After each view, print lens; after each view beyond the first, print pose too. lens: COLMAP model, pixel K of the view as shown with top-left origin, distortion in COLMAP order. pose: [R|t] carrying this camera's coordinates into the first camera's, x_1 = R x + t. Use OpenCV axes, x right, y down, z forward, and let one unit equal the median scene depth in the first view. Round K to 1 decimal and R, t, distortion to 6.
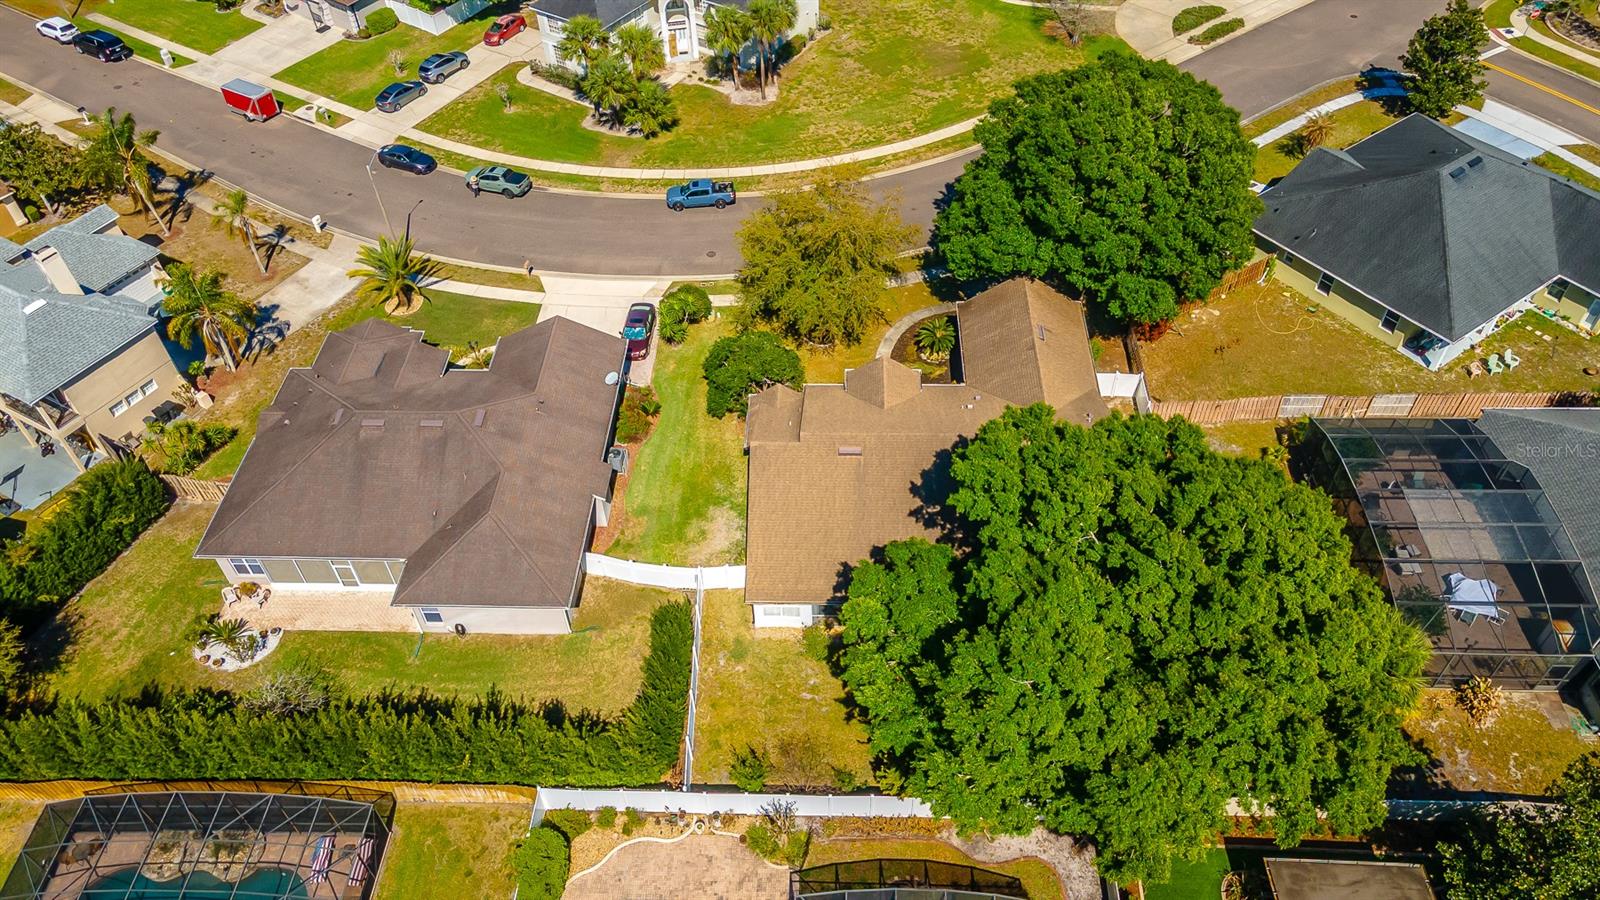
lens RADIAL K [[1152.0, 0, 810.9], [0, 1152.0, 456.5], [0, 0, 1]] dist [0.035524, 0.016206]
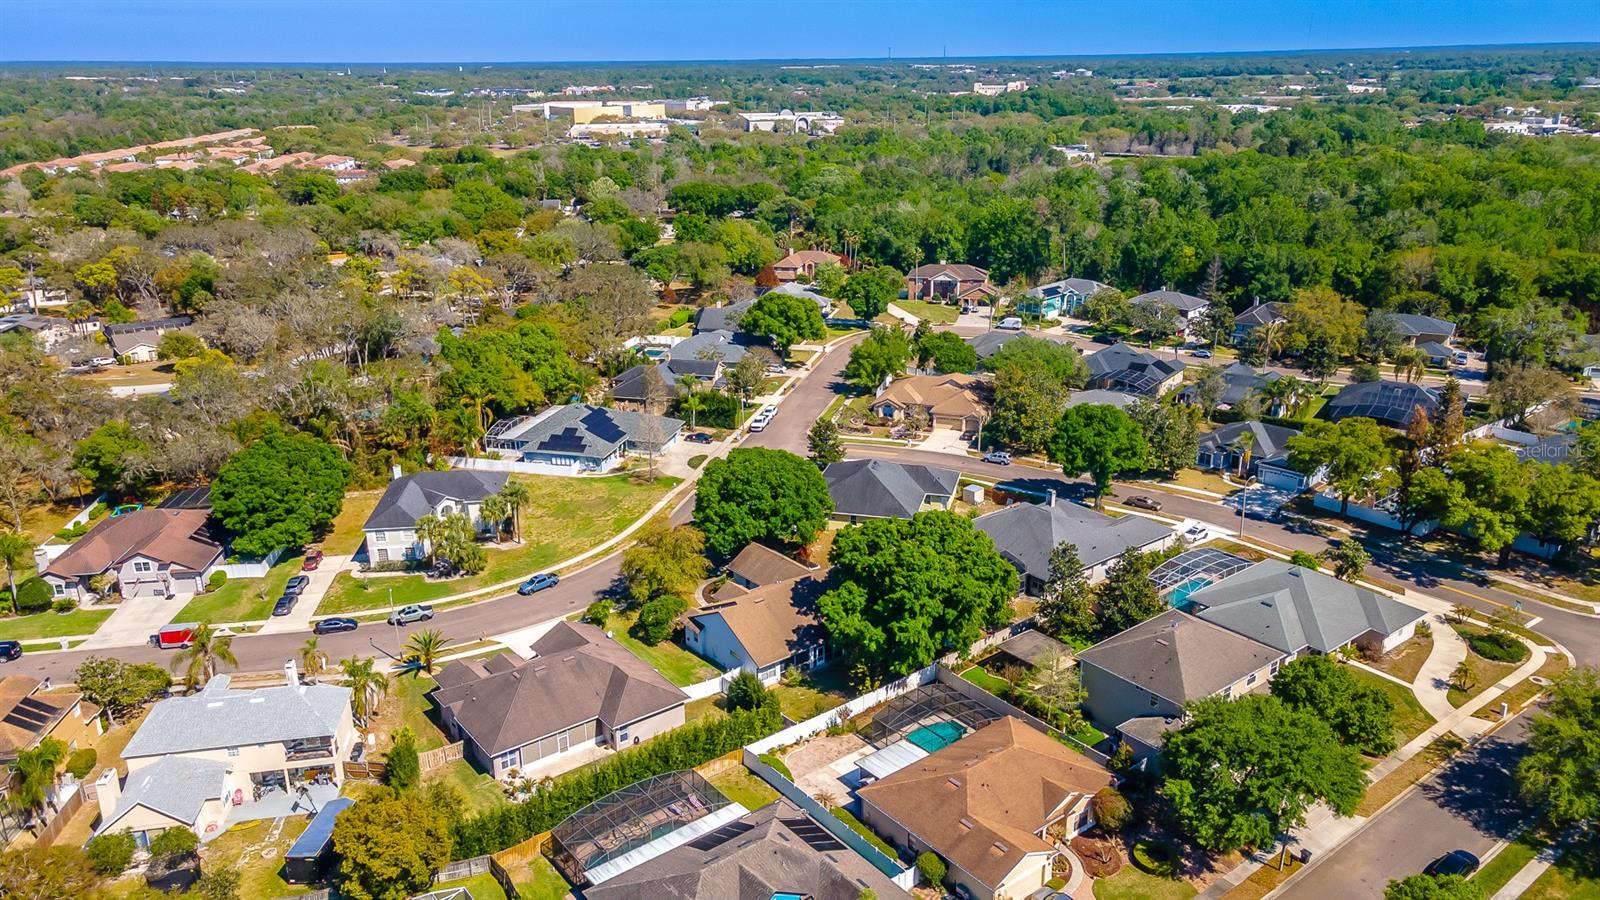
lens RADIAL K [[1152.0, 0, 799.6], [0, 1152.0, 439.6], [0, 0, 1]] dist [0.035524, 0.016206]
pose [[0.770024, -0.185283, 0.610519, -0.813490], [0.457833, 0.826918, -0.326489, 0.337997], [-0.444357, 0.530920, 0.721575, -0.530899]]
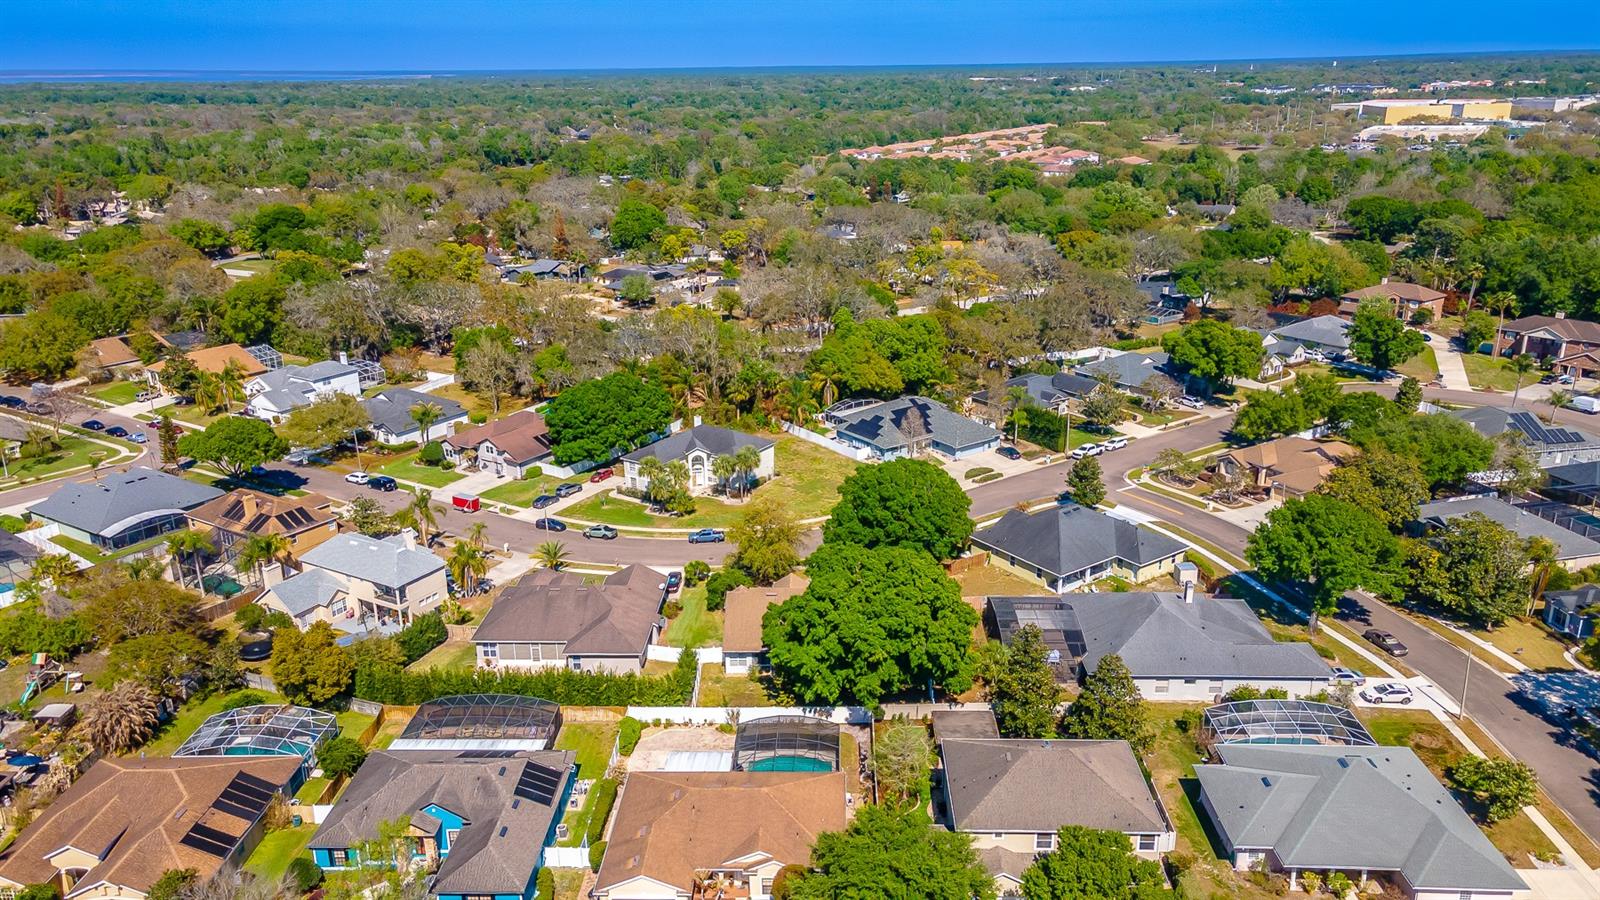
lens RADIAL K [[1152.0, 0, 811.5], [0, 1152.0, 454.0], [0, 0, 1]] dist [0.035524, 0.016206]
pose [[0.999932, 0.009122, 0.007218, 0.063935], [-0.004670, 0.883102, -0.469159, 0.552858], [-0.010654, 0.469093, 0.883084, -0.759588]]
